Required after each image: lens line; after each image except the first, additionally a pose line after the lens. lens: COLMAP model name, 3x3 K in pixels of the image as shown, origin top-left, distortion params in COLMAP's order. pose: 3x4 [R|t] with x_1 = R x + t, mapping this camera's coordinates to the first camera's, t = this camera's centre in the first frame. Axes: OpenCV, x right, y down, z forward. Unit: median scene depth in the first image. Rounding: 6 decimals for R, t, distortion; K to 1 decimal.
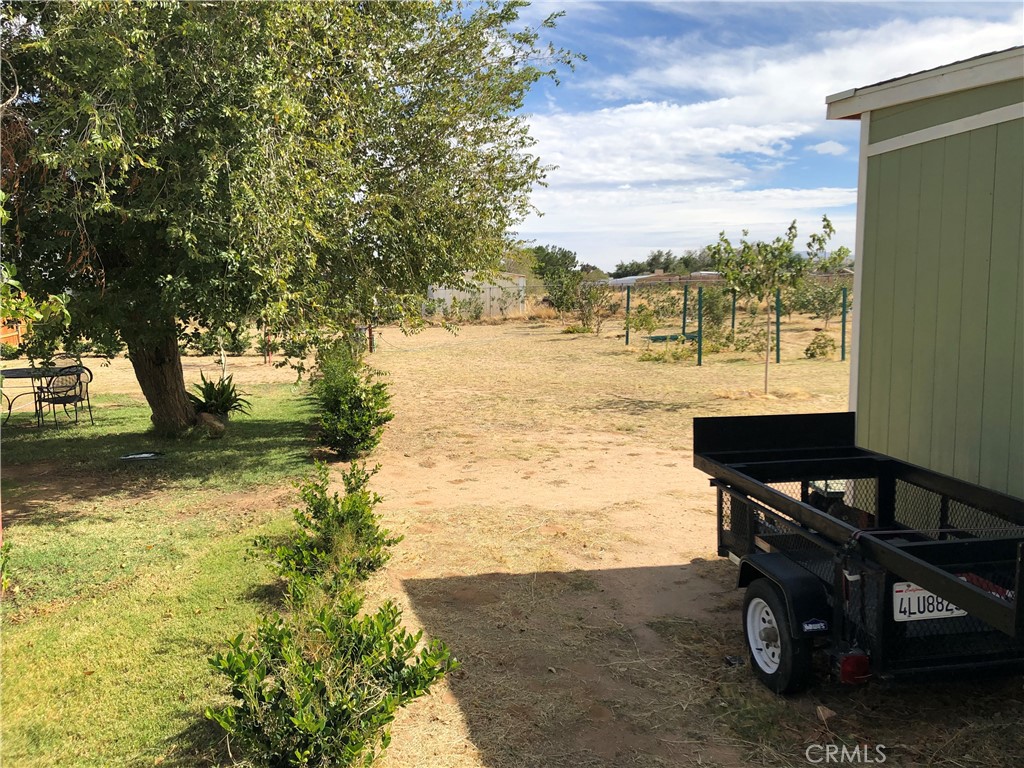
lens RADIAL K [[848.4, 0, 510.9], [0, 848.4, 385.7], [0, 0, 1]] dist [0.071170, -0.095278]
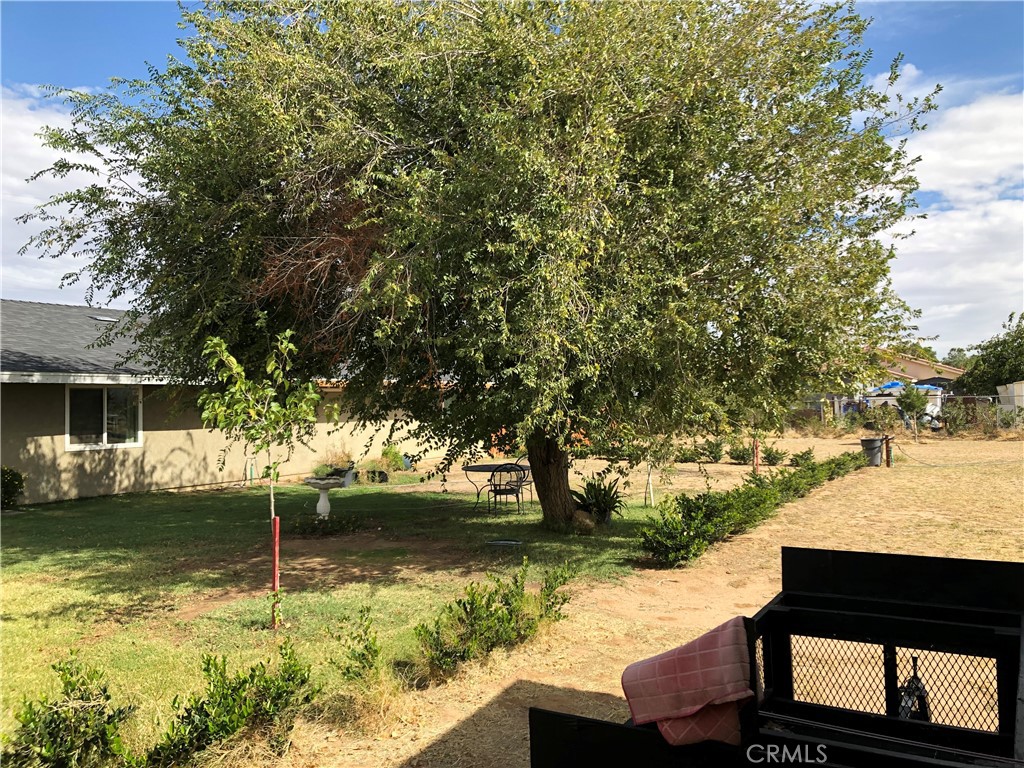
lens RADIAL K [[848.4, 0, 510.9], [0, 848.4, 385.7], [0, 0, 1]] dist [0.071170, -0.095278]
pose [[0.771113, -0.017582, -0.636455, 0.516616], [-0.064395, 0.992339, -0.105432, -0.012372], [0.633433, 0.122285, 0.764074, 0.166509]]
